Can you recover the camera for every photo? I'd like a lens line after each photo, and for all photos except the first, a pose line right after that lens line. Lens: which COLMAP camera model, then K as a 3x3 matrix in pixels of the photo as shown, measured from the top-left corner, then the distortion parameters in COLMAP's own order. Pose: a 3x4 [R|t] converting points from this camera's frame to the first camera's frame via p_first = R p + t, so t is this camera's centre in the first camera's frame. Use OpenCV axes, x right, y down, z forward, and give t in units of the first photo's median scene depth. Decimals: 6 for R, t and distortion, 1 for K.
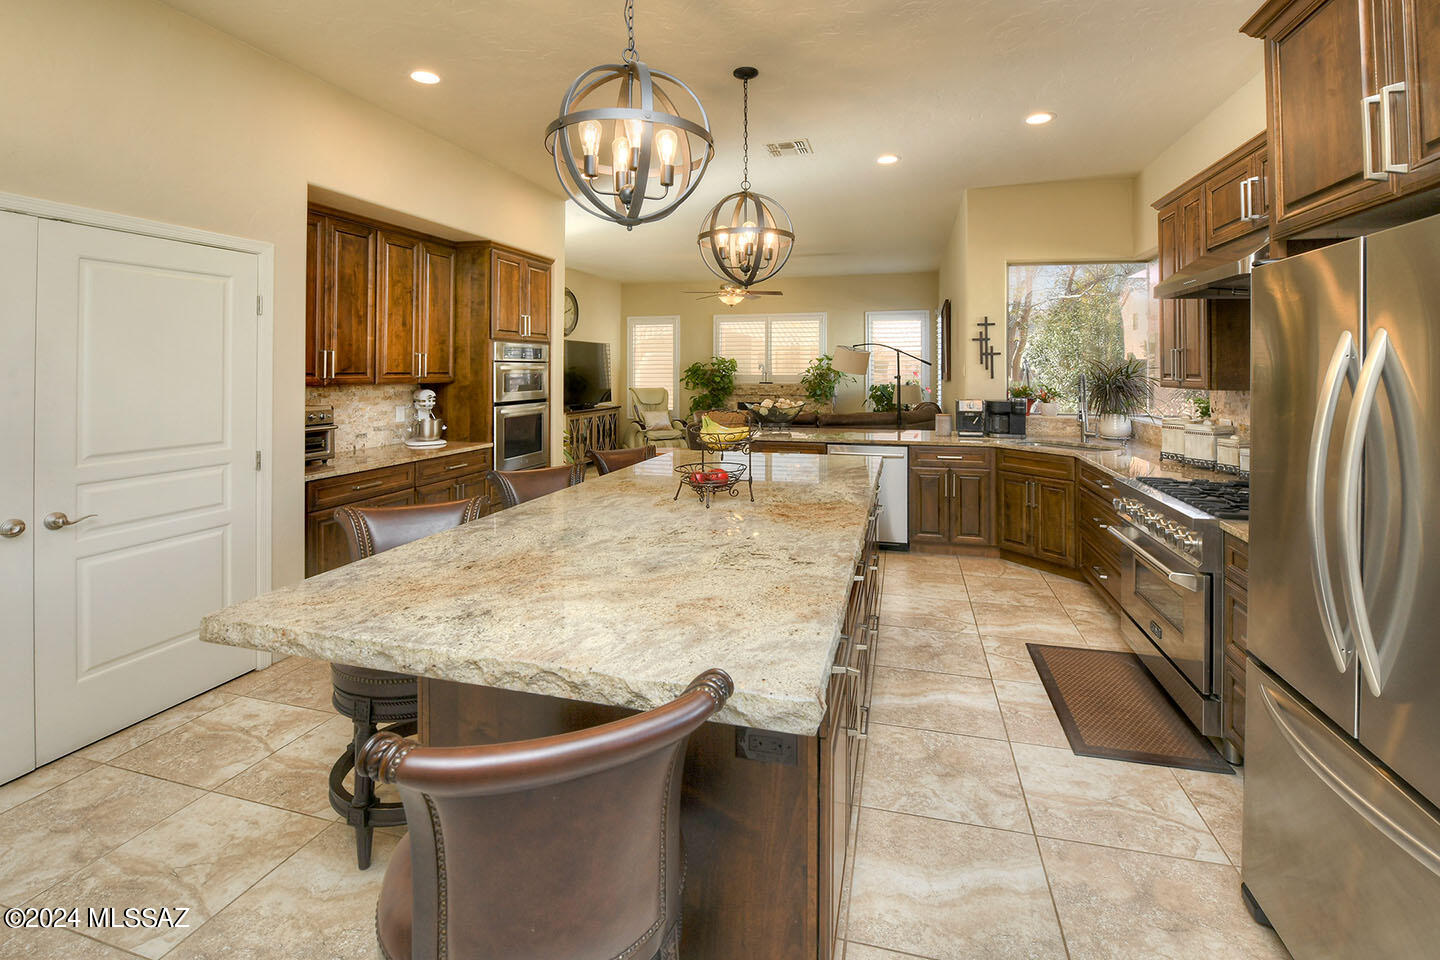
lens RADIAL K [[614.2, 0, 656.4], [0, 614.2, 370.8], [0, 0, 1]] dist [-0.001021, 0.000013]
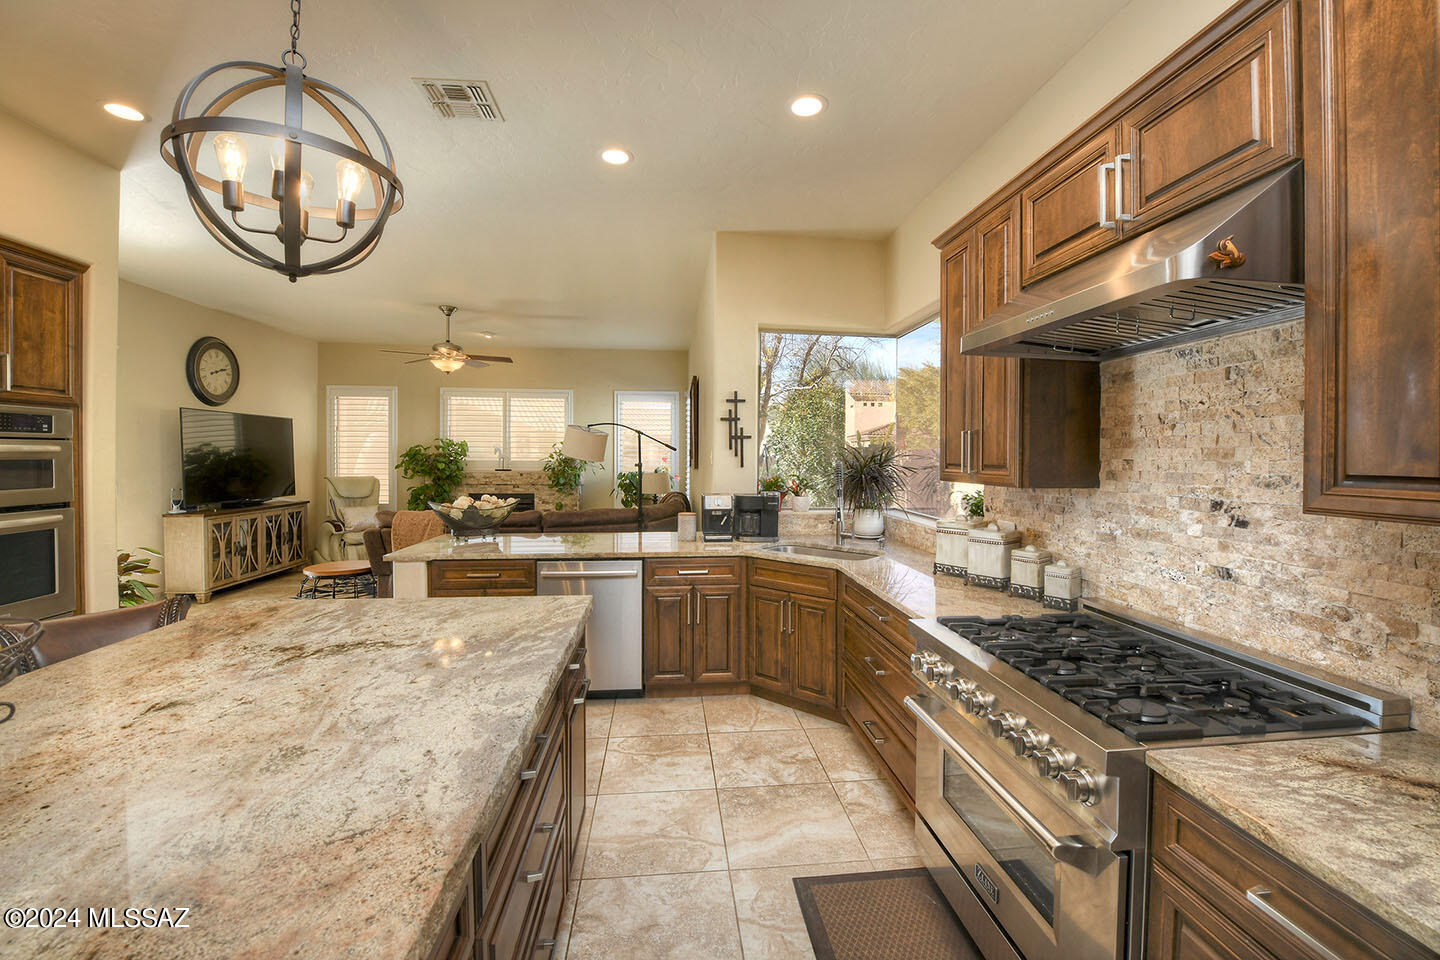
lens RADIAL K [[591.8, 0, 722.5], [0, 591.8, 463.4], [0, 0, 1]] dist [-0.000118, -0.000042]
pose [[0.886282, -0.000032, 0.463146, 0.160711], [-0.005755, 0.999922, 0.011082, -0.001429], [-0.463110, -0.012487, 0.886213, 0.317012]]
